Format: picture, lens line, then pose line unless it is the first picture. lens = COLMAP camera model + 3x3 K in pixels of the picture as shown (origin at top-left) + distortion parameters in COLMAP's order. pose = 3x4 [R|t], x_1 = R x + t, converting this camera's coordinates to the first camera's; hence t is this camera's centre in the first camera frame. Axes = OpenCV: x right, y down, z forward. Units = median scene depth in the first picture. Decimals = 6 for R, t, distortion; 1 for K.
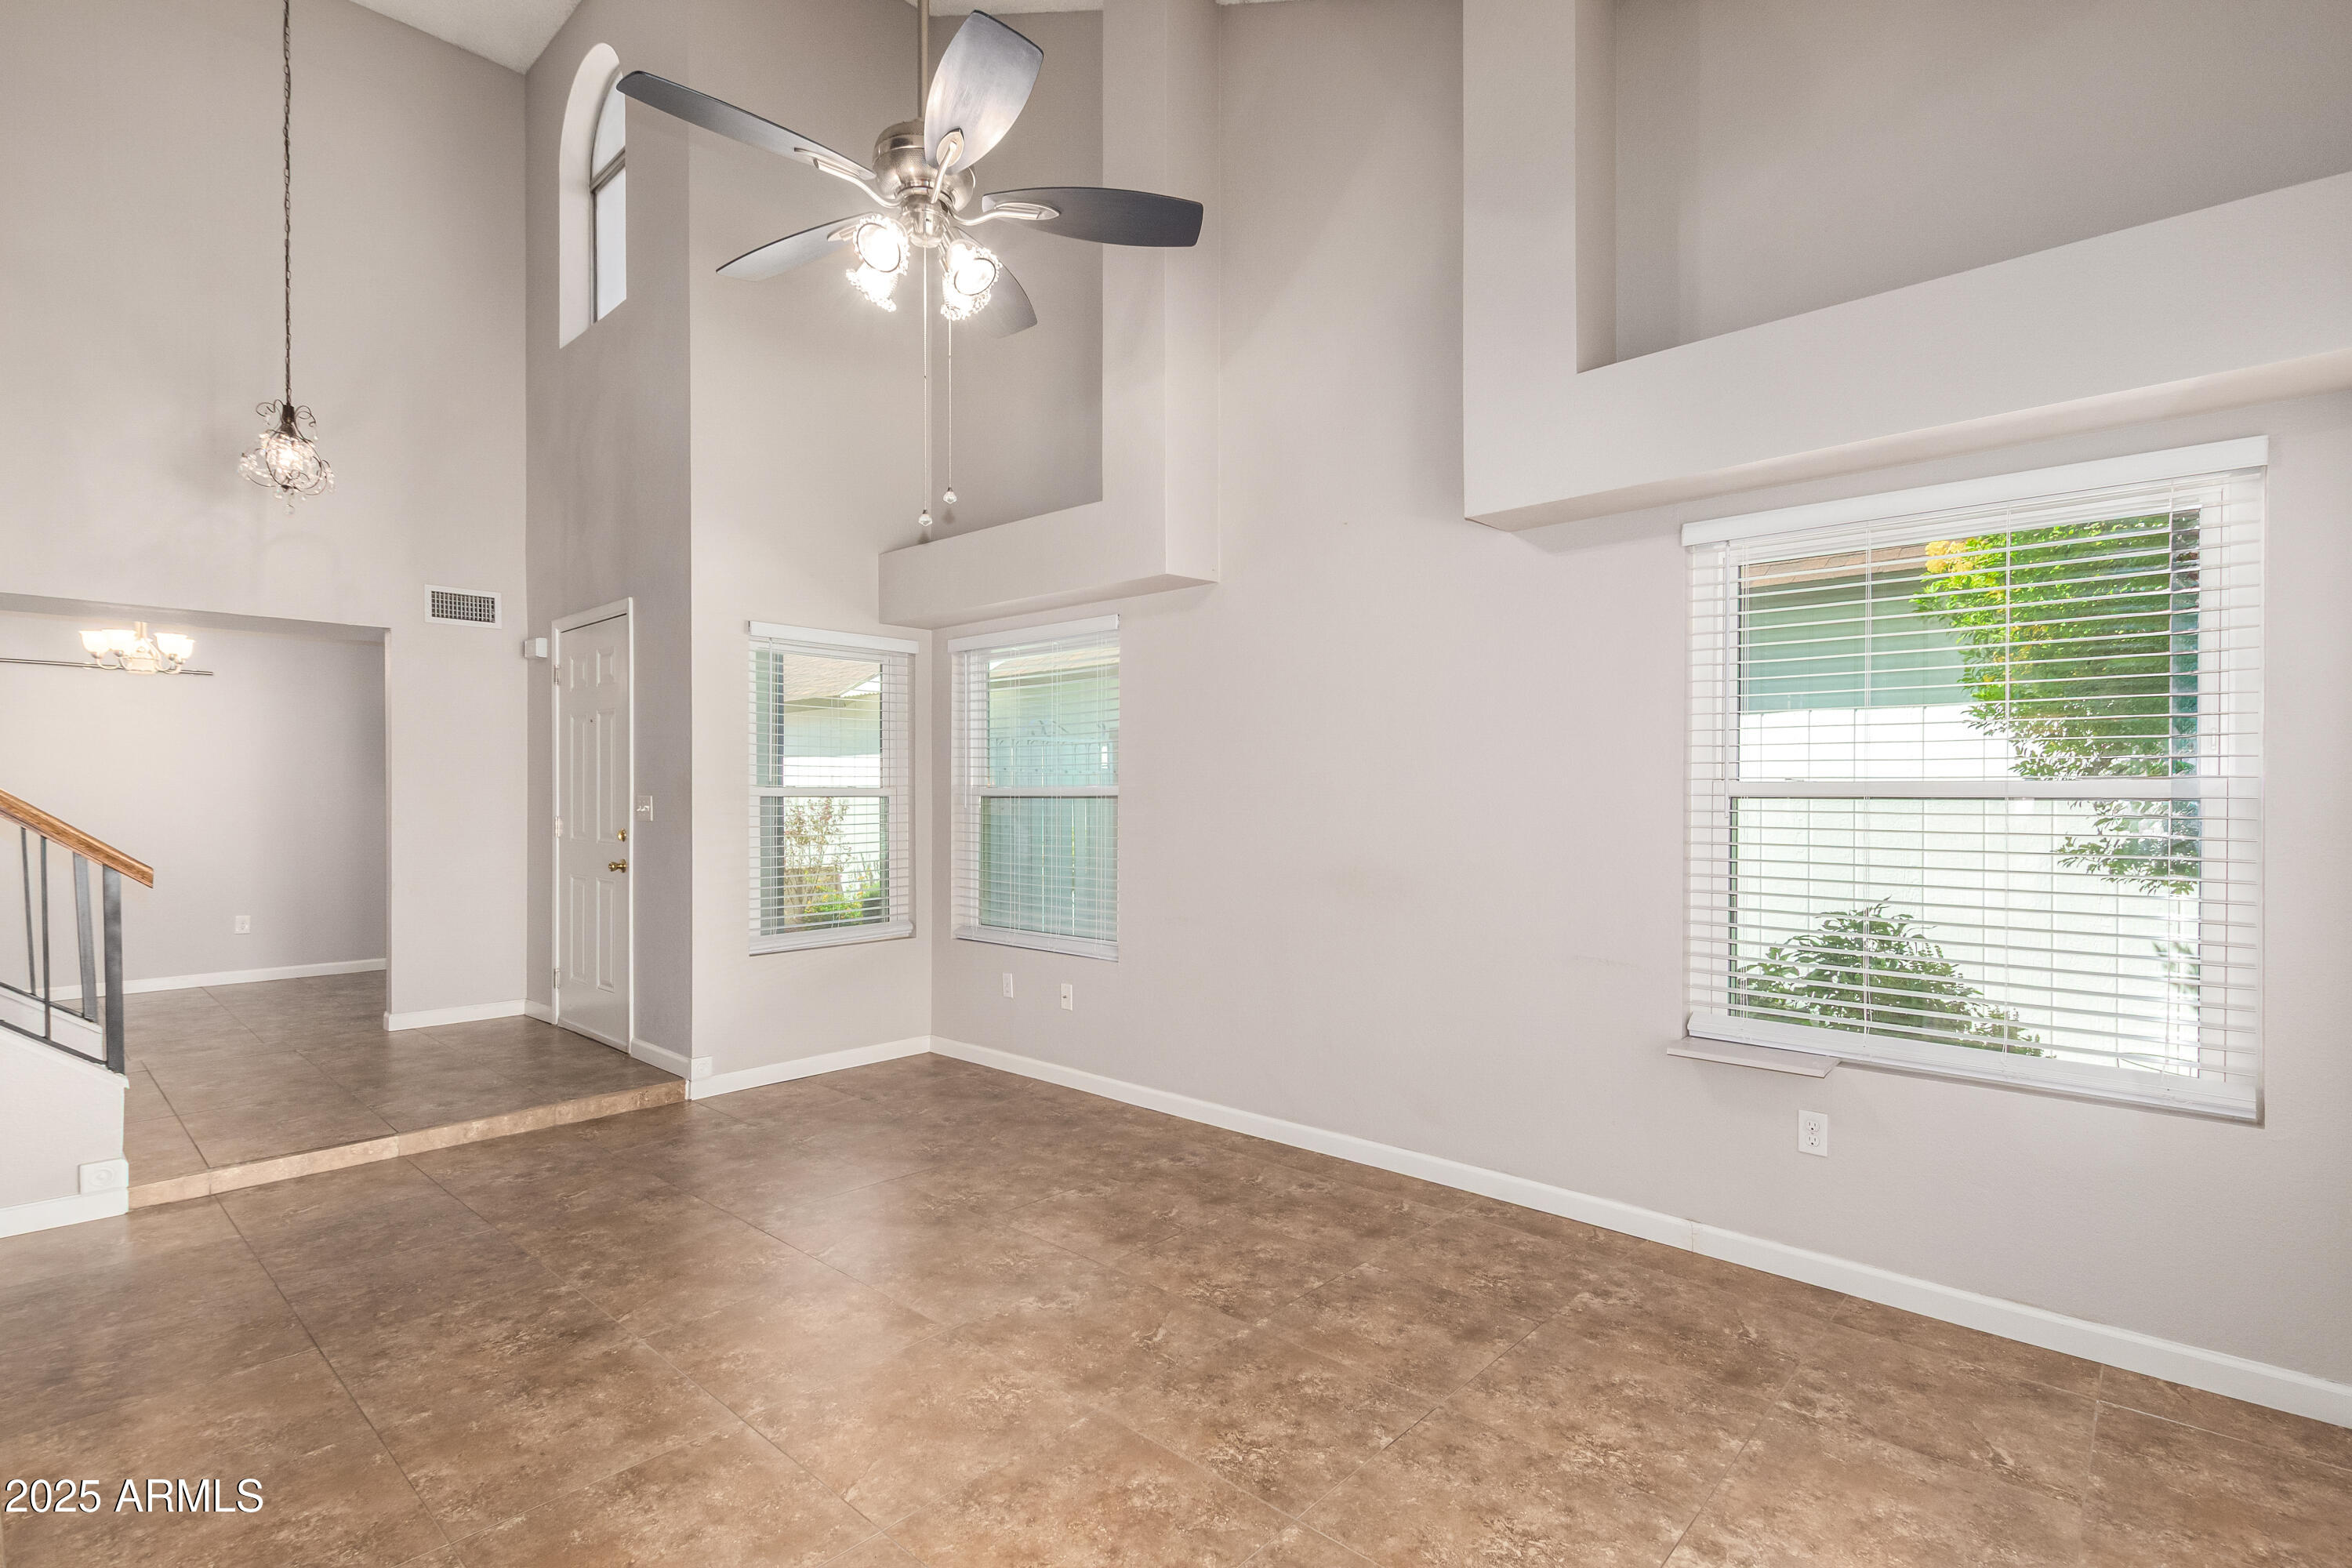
lens RADIAL K [[1104.2, 0, 1172.2], [0, 1104.2, 795.7], [0, 0, 1]] dist [0.002916, 0.000068]
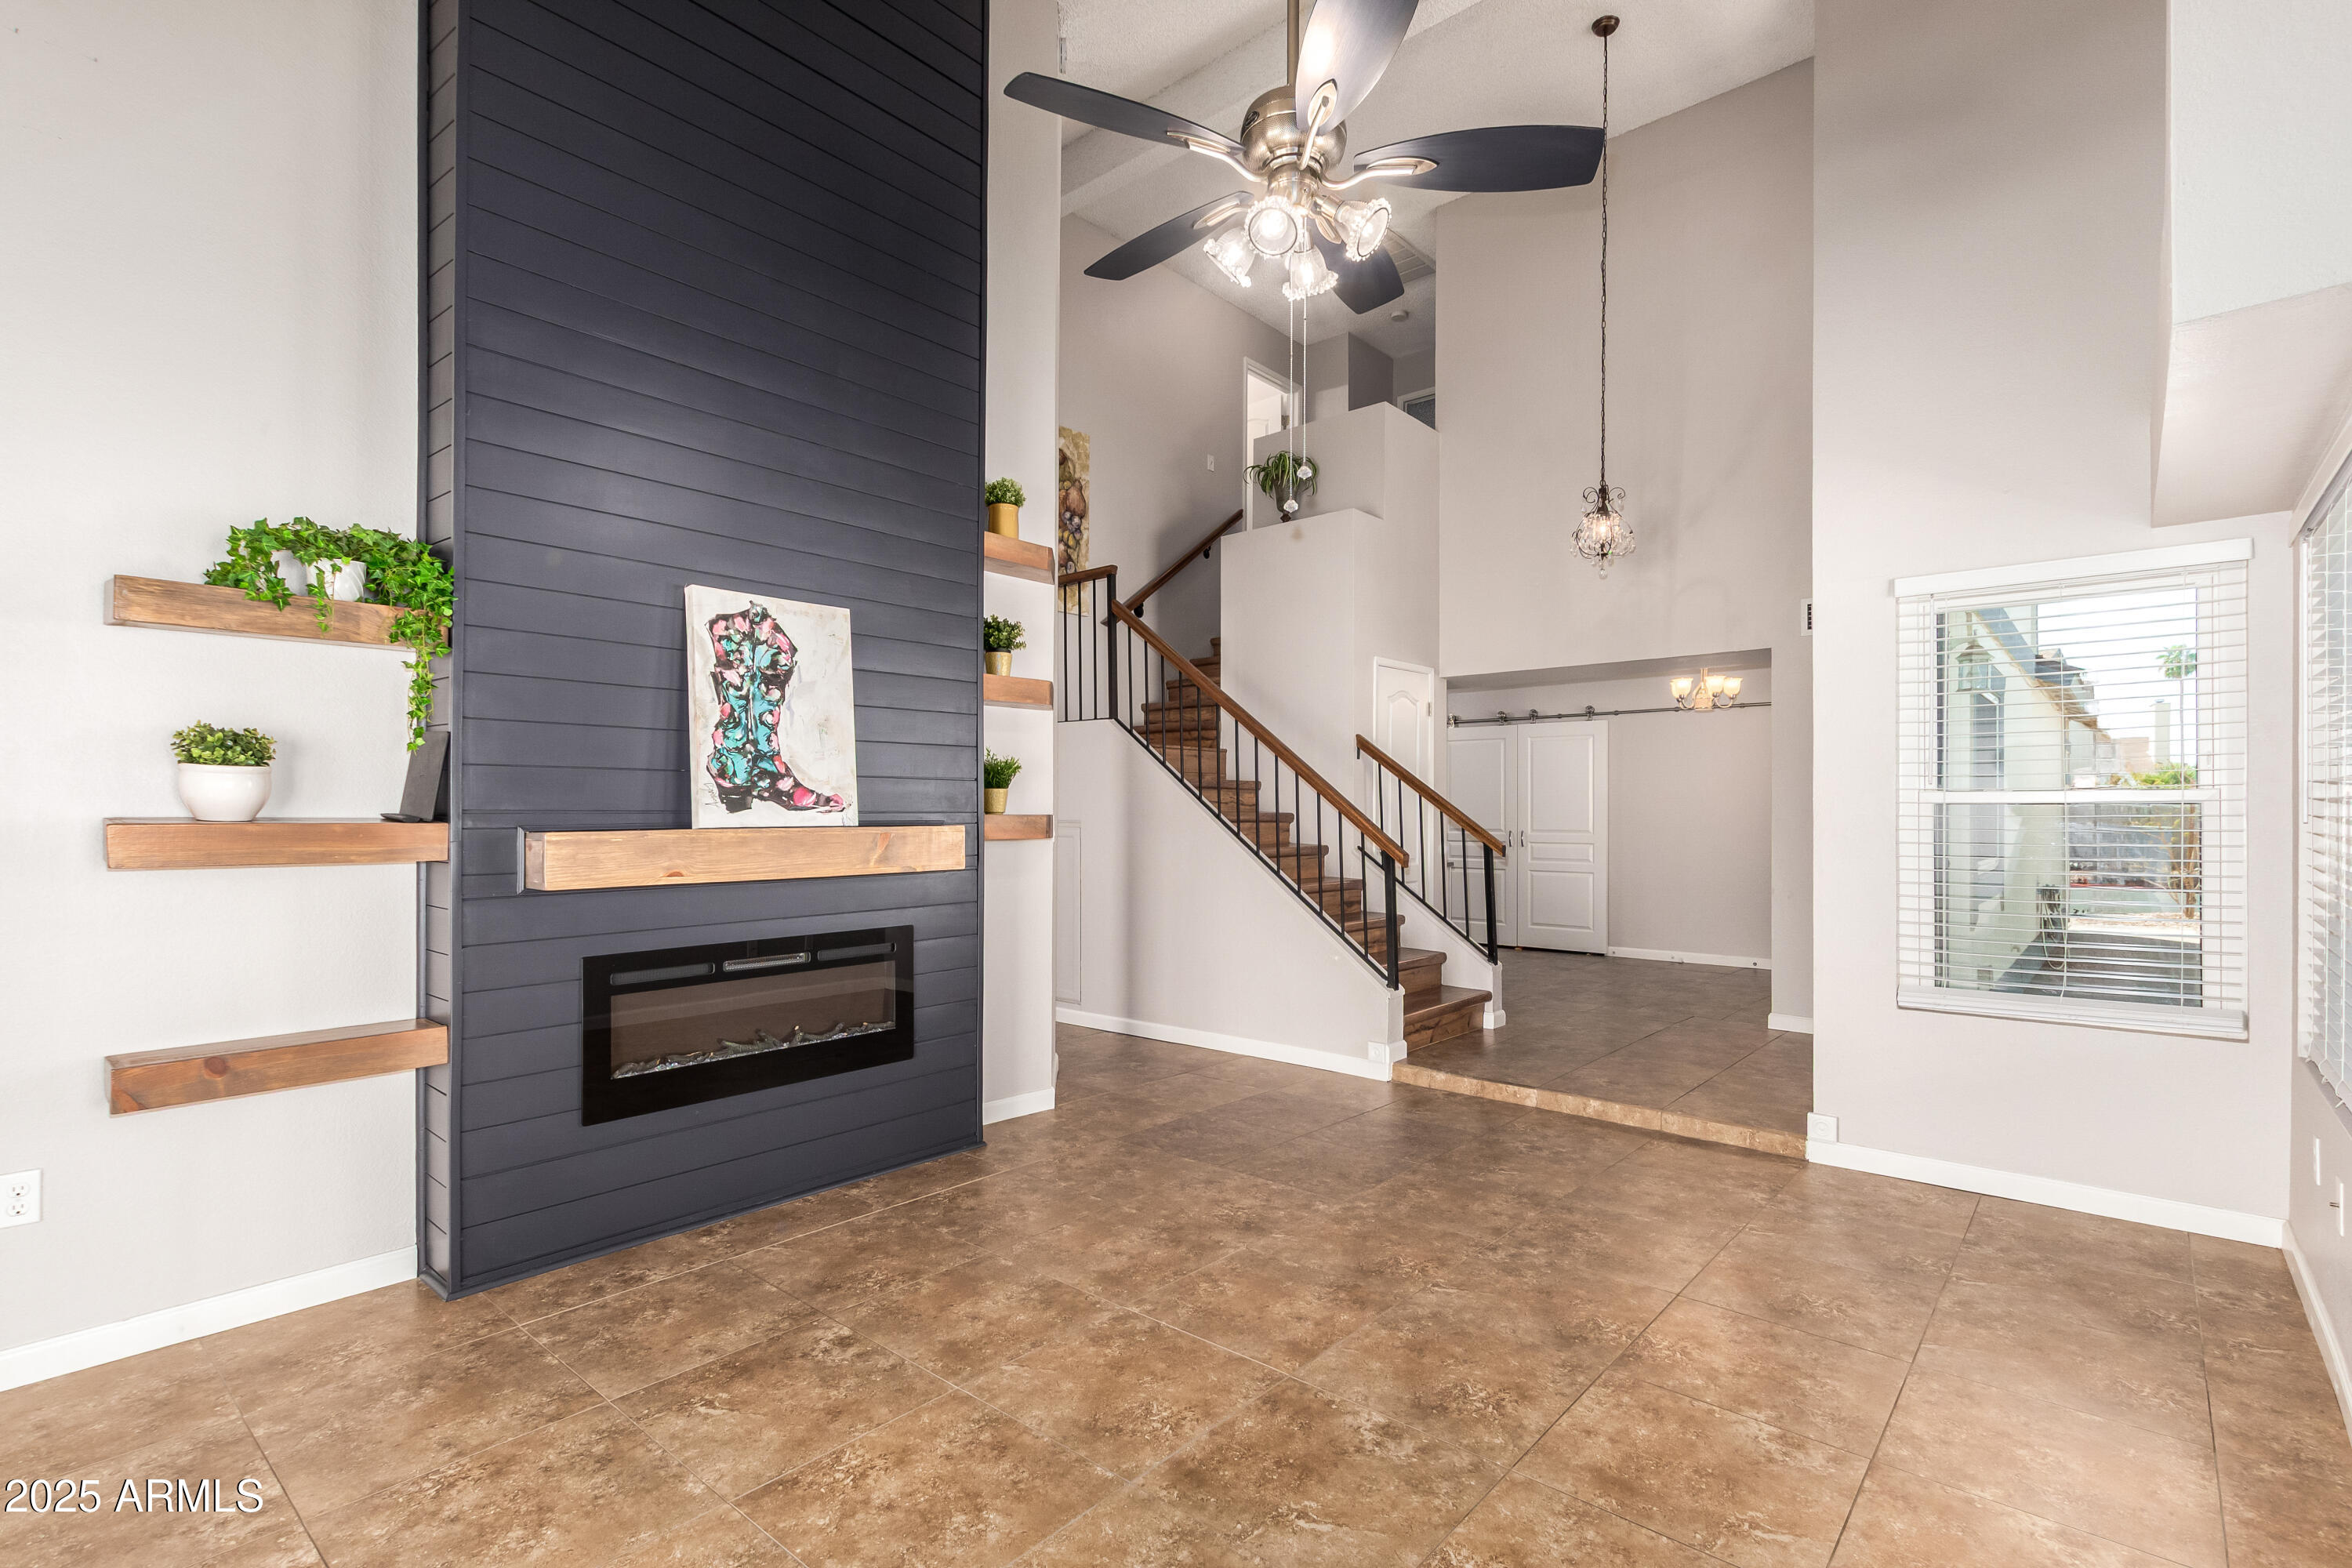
lens RADIAL K [[1102.8, 0, 1186.1], [0, 1102.8, 807.4], [0, 0, 1]] dist [0.002933, -0.000023]
pose [[0.030798, -0.002799, -0.999522, 0.605407], [-0.002177, 0.999994, -0.002867, 0.010352], [0.999523, 0.002264, 0.030791, 0.748227]]
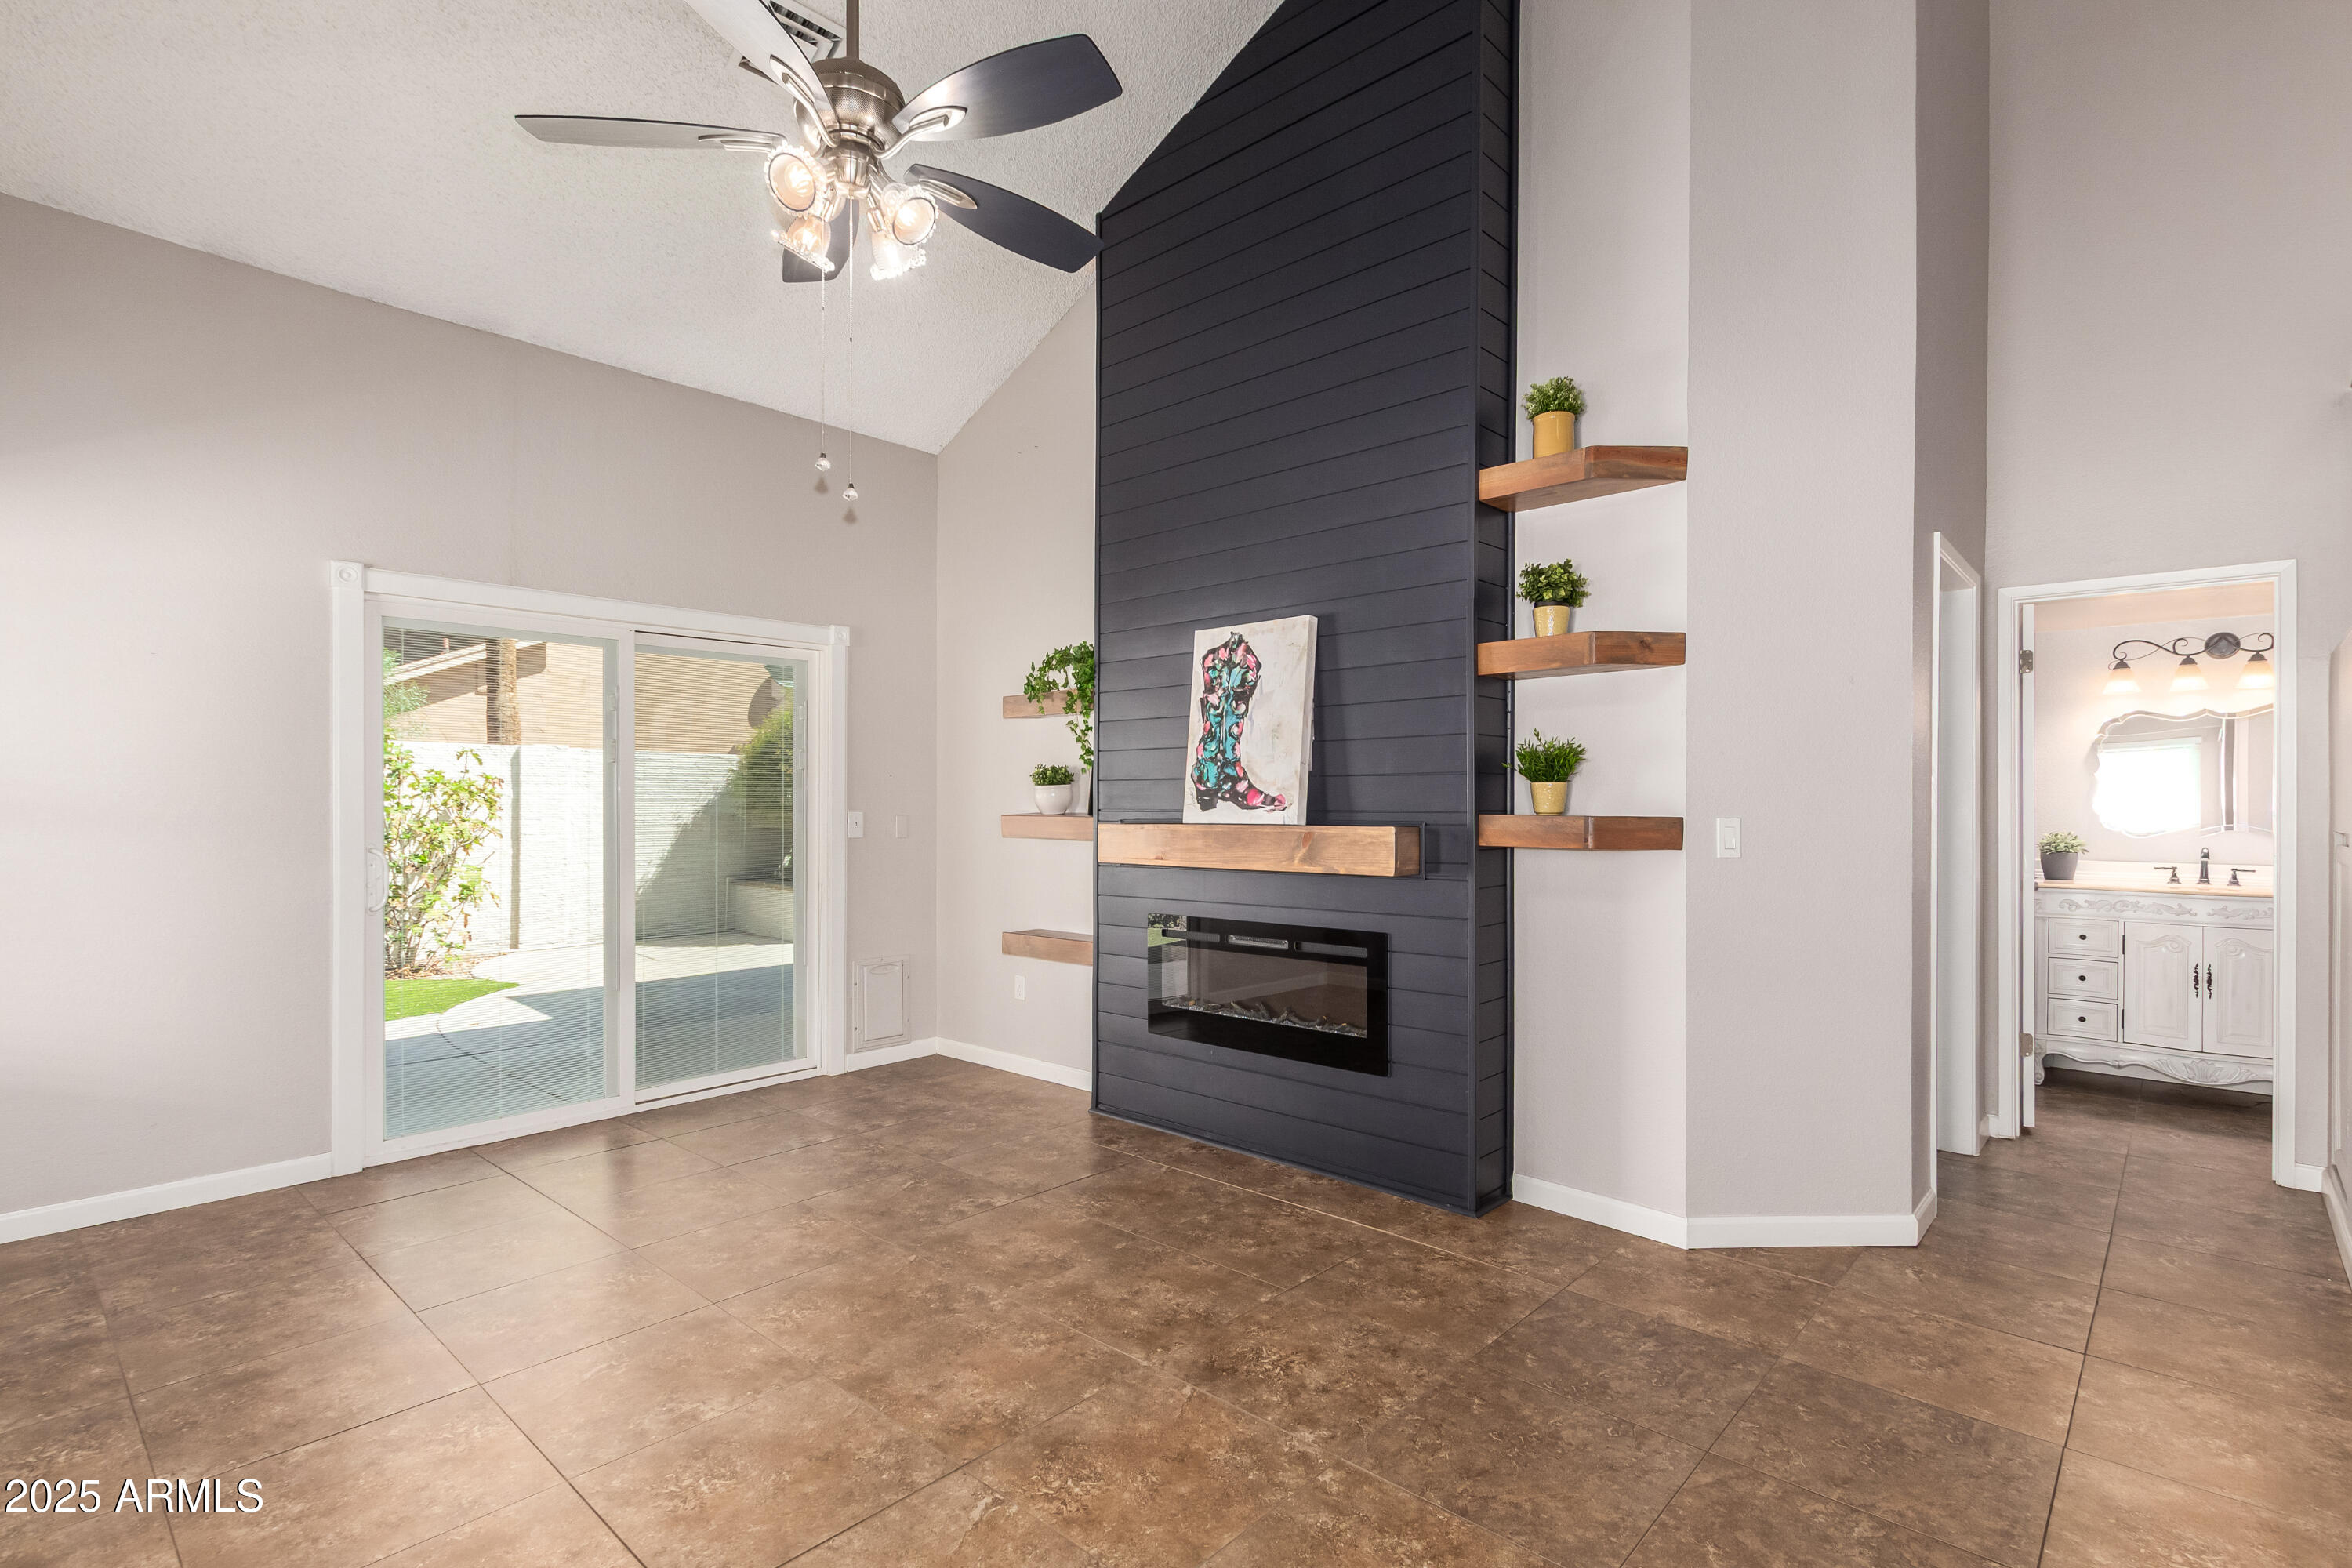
lens RADIAL K [[1102.8, 0, 1186.1], [0, 1102.8, 807.4], [0, 0, 1]] dist [0.002933, -0.000023]
pose [[-0.999933, -0.004092, -0.010831, -0.419090], [-0.004098, 0.999991, 0.000617, 0.008286], [0.010829, 0.000662, -0.999941, 1.626968]]
